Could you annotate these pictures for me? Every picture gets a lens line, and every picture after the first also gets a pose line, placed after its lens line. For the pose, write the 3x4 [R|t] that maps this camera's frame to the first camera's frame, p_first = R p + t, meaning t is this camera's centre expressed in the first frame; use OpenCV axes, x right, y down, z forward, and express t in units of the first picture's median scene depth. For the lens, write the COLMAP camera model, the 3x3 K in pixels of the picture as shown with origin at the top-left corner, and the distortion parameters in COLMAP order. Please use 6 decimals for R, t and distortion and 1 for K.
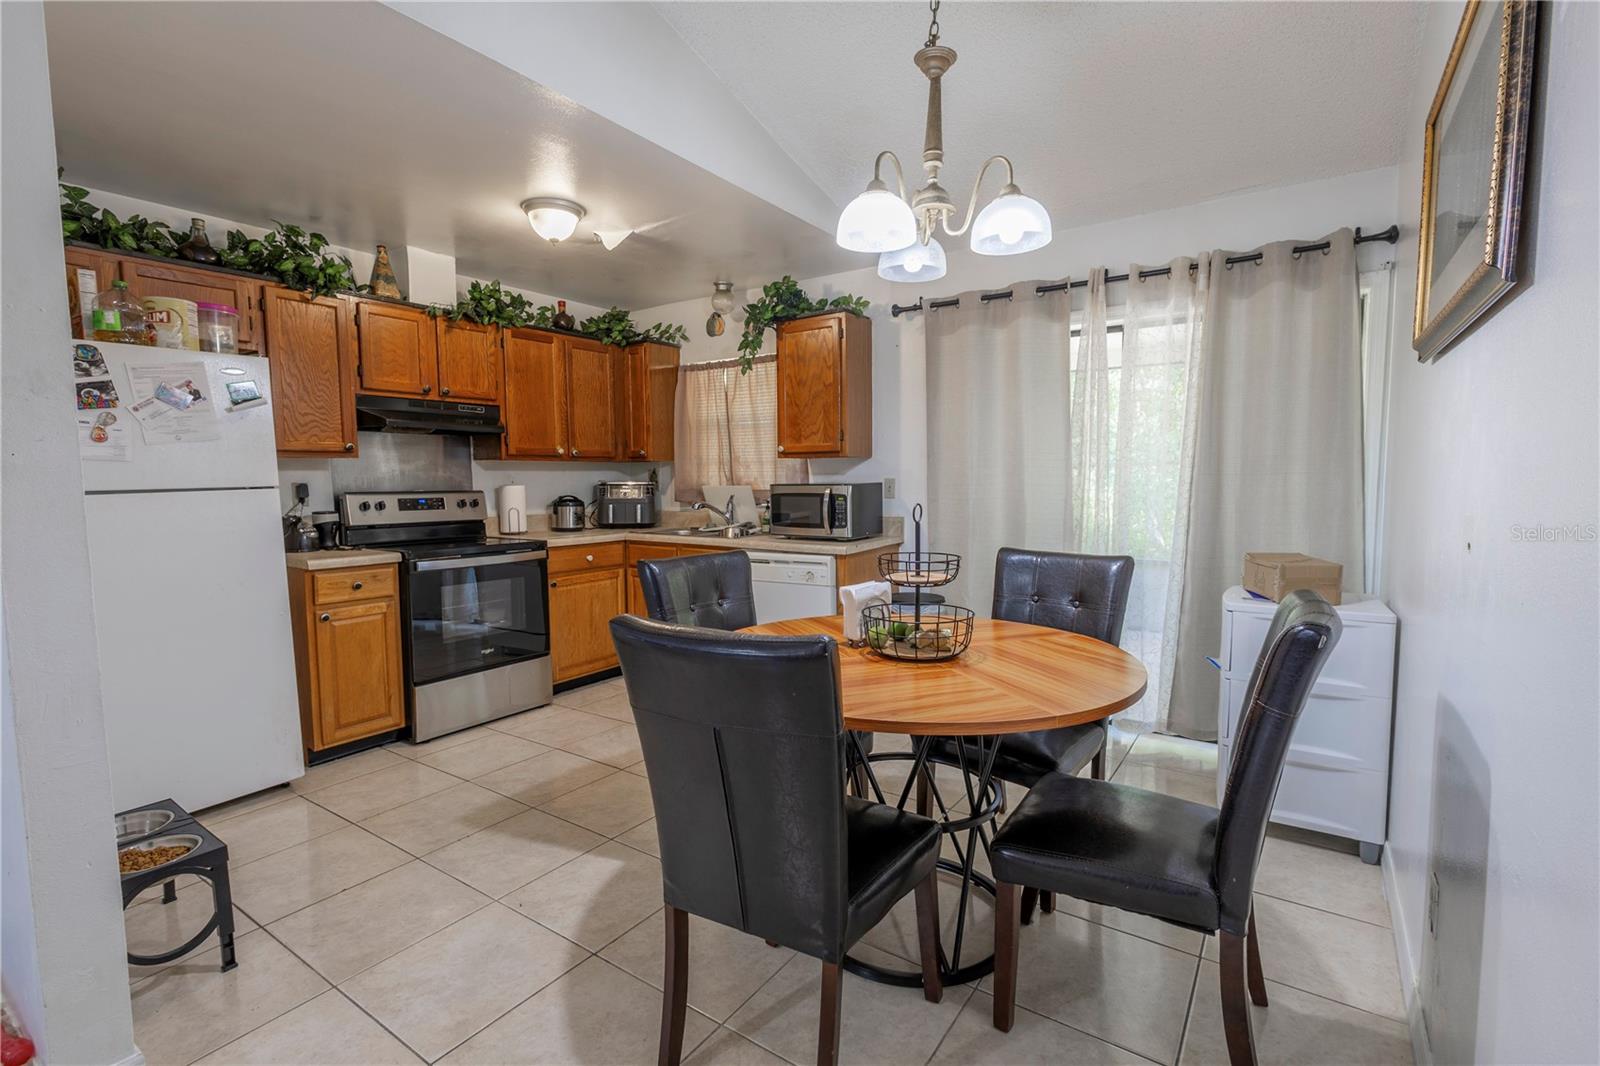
lens RADIAL K [[734.5, 0, 802.8], [0, 734.5, 531.7], [0, 0, 1]] dist [0.005796, -0.000667]
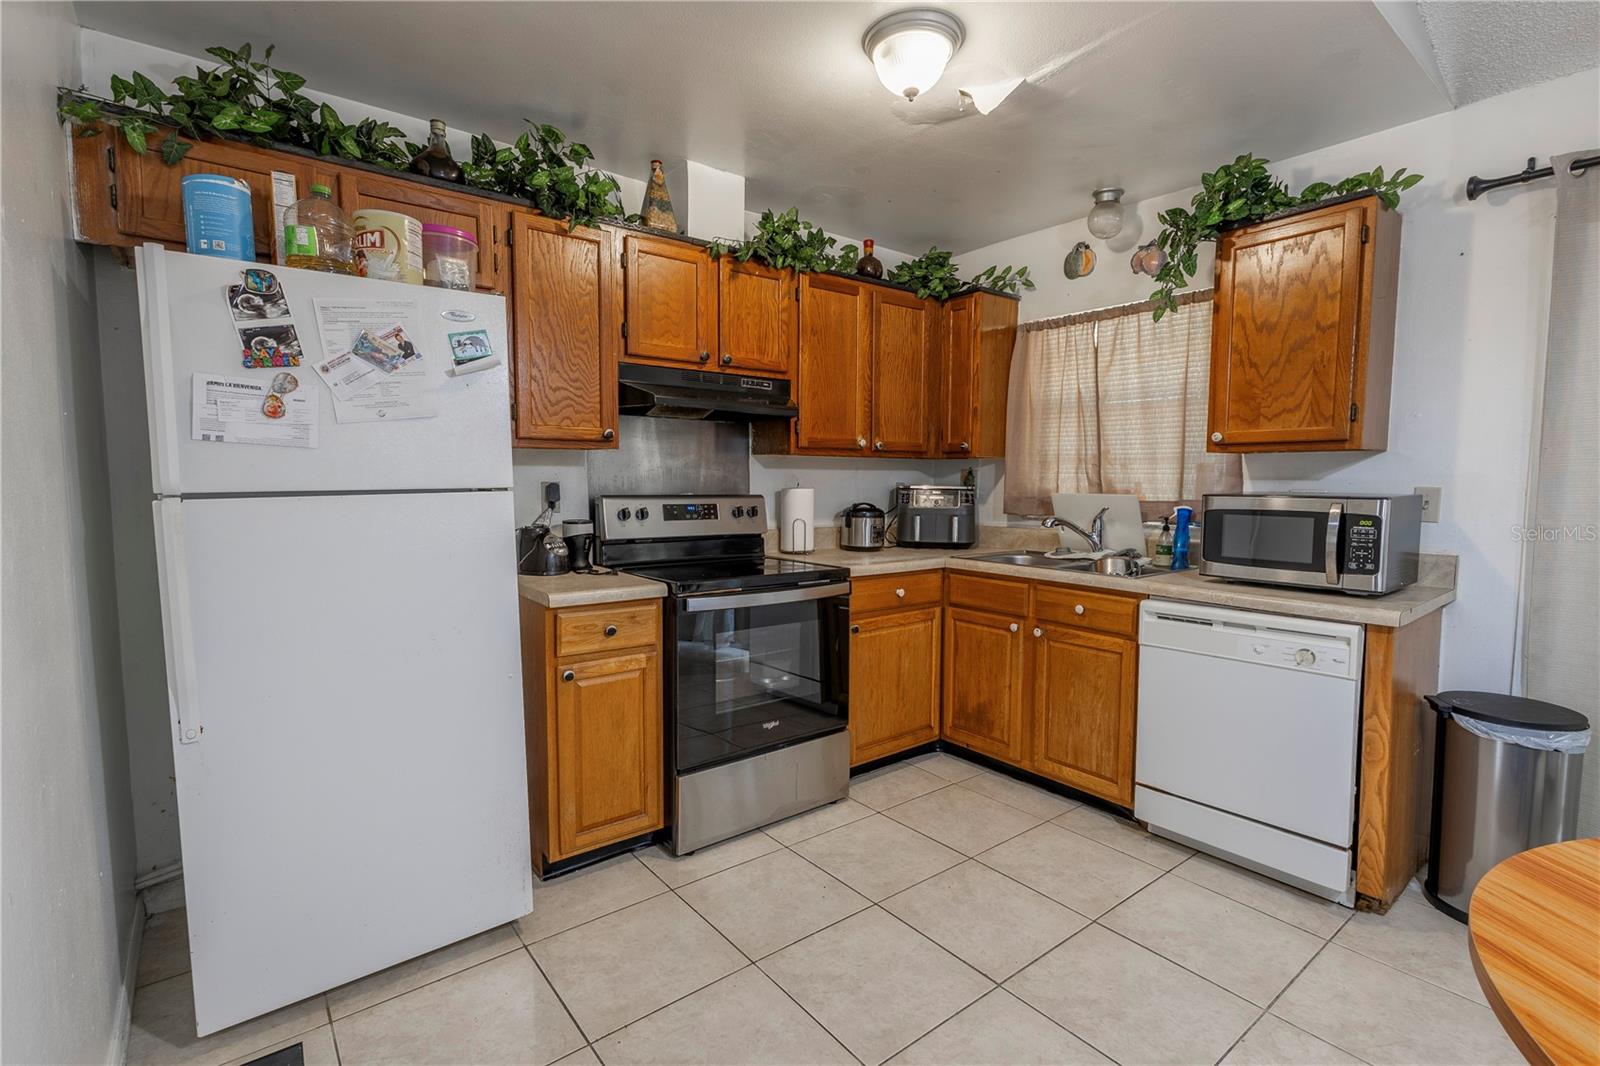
lens RADIAL K [[734.5, 0, 798.1], [0, 734.5, 531.8], [0, 0, 1]] dist [0.005796, -0.000667]
pose [[0.953406, 0.034602, -0.299699, -0.196375], [-0.035250, 0.999373, 0.003245, -0.024771], [0.299624, 0.007471, 0.954028, 0.330889]]
